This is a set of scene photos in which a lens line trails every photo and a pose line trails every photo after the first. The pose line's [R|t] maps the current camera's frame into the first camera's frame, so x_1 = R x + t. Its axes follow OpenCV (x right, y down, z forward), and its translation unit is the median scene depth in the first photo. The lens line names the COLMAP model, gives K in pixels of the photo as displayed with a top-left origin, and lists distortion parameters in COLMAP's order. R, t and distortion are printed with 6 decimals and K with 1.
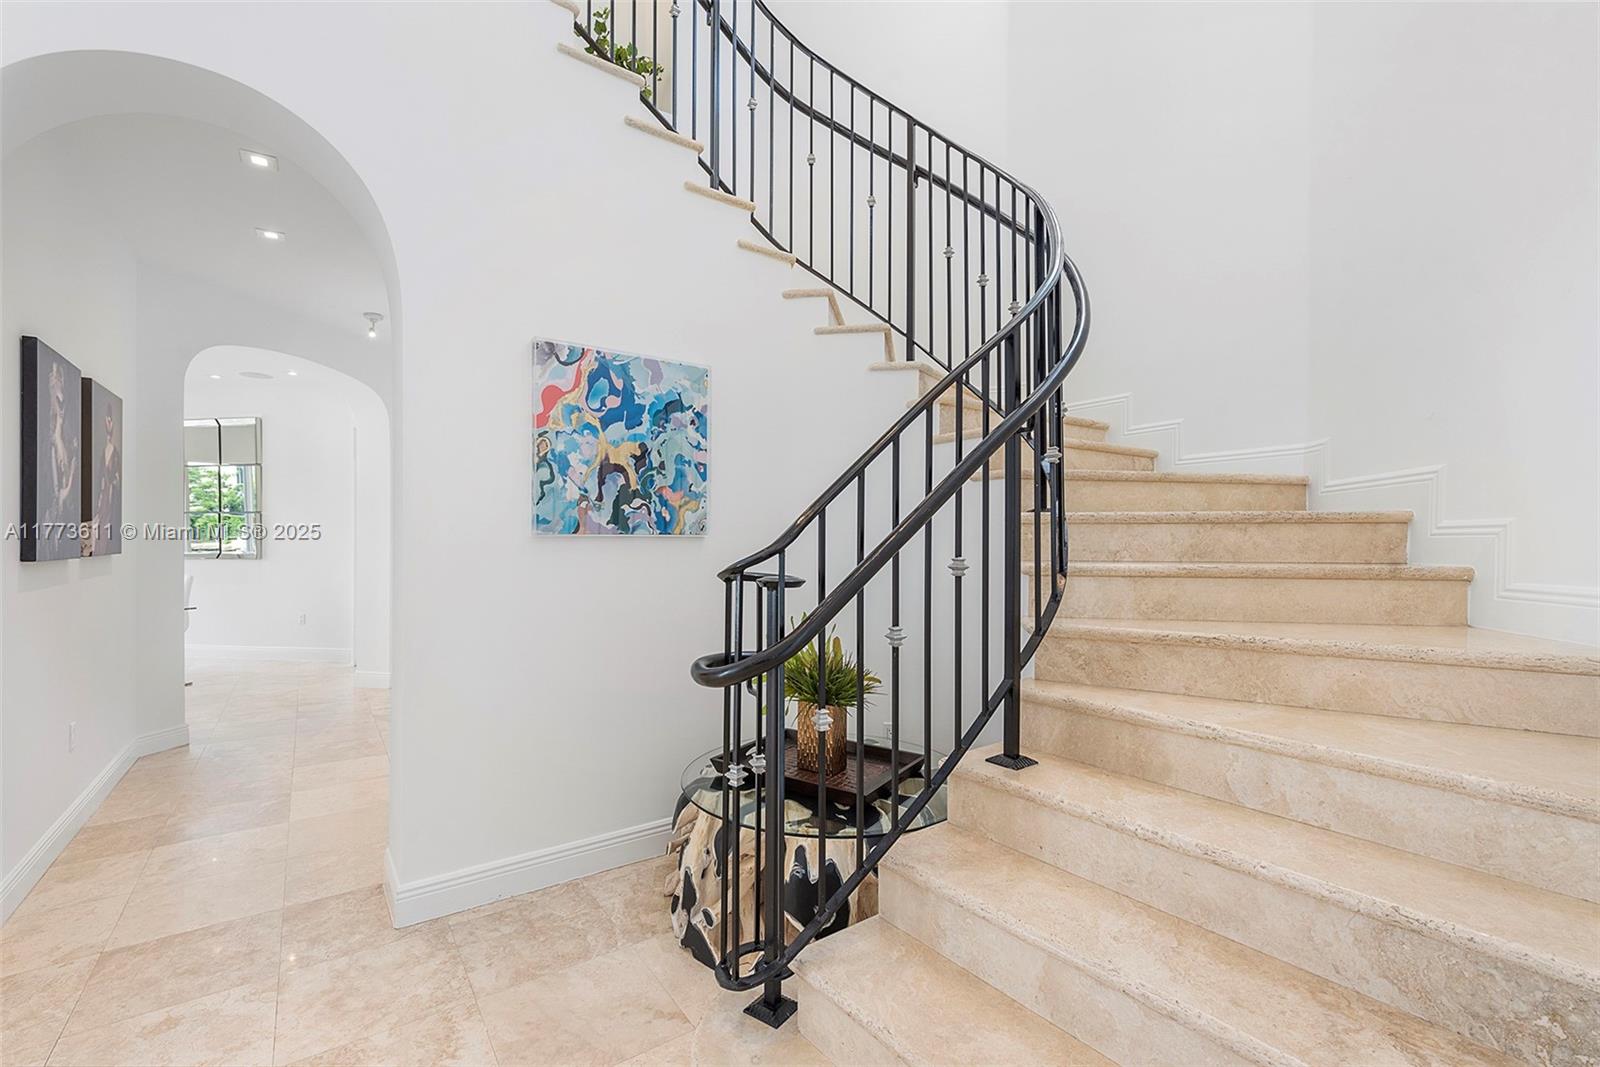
lens RADIAL K [[702.1, 0, 794.2], [0, 702.1, 543.4], [0, 0, 1]] dist [0.013790, 0.000014]
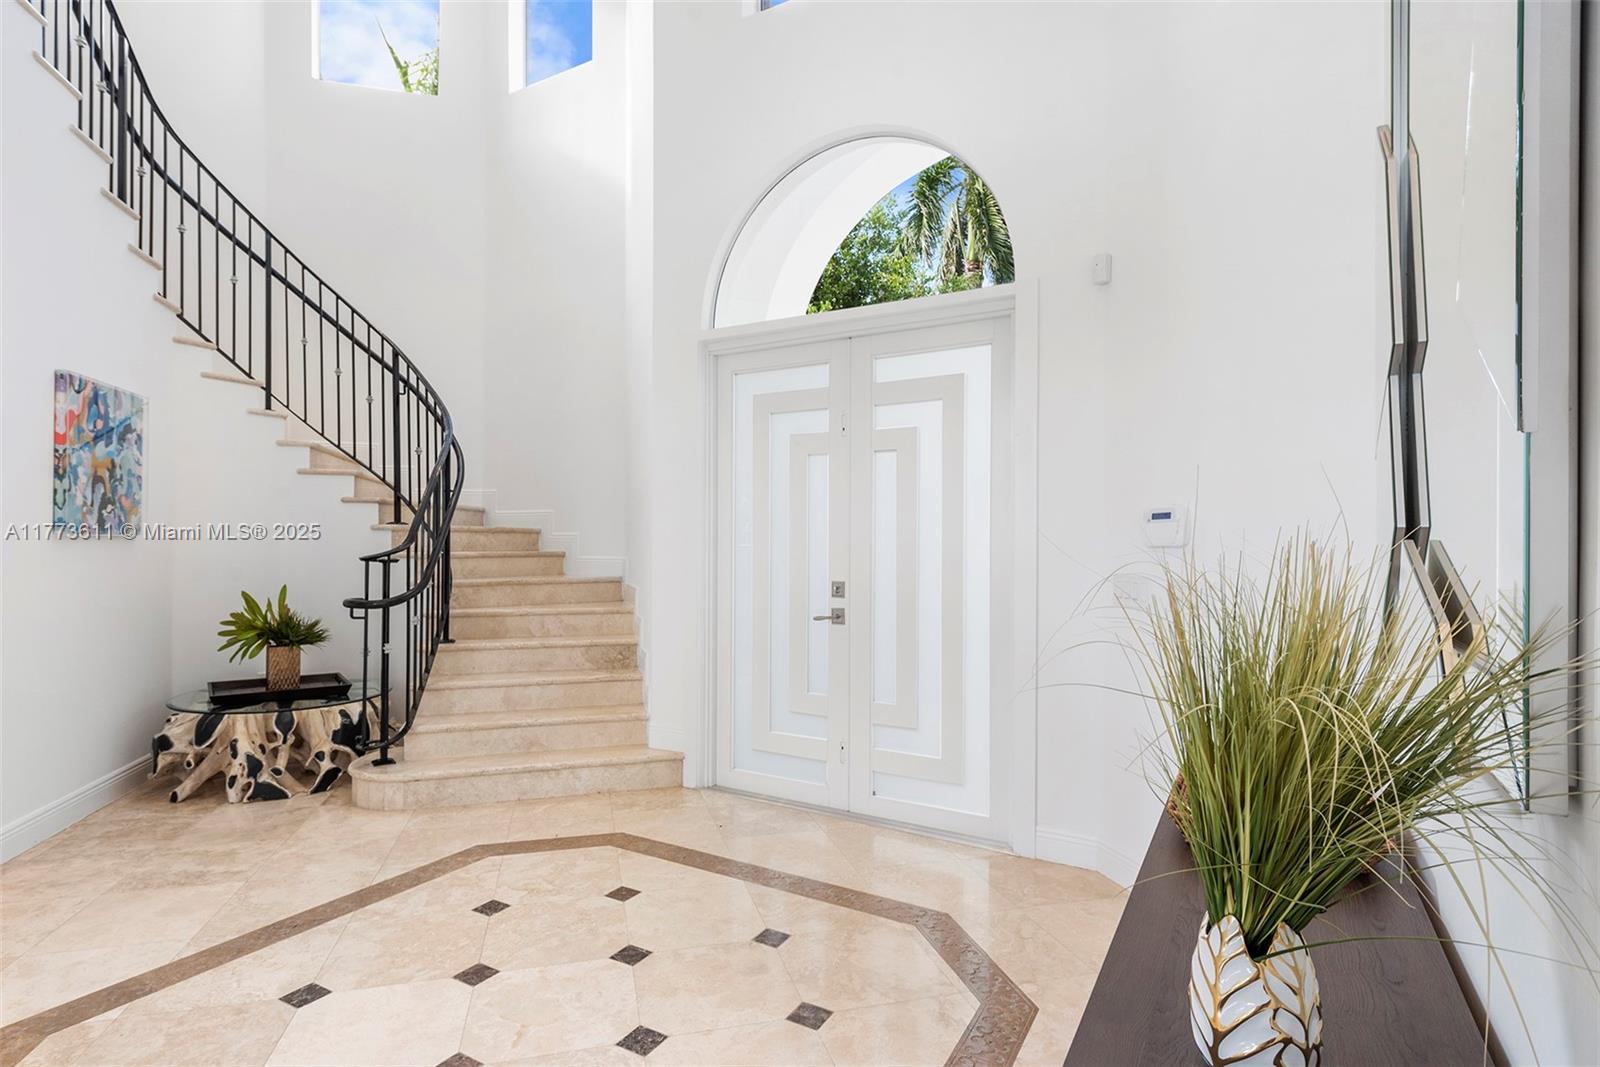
lens RADIAL K [[791.6, 0, 801.5], [0, 791.6, 542.5], [0, 0, 1]] dist [0.000791, -0.000928]
pose [[0.322873, -0.000483, 0.946442, -1.175227], [-0.002394, 0.999996, 0.001327, -0.002962], [-0.946439, -0.002694, 0.322871, -0.592712]]
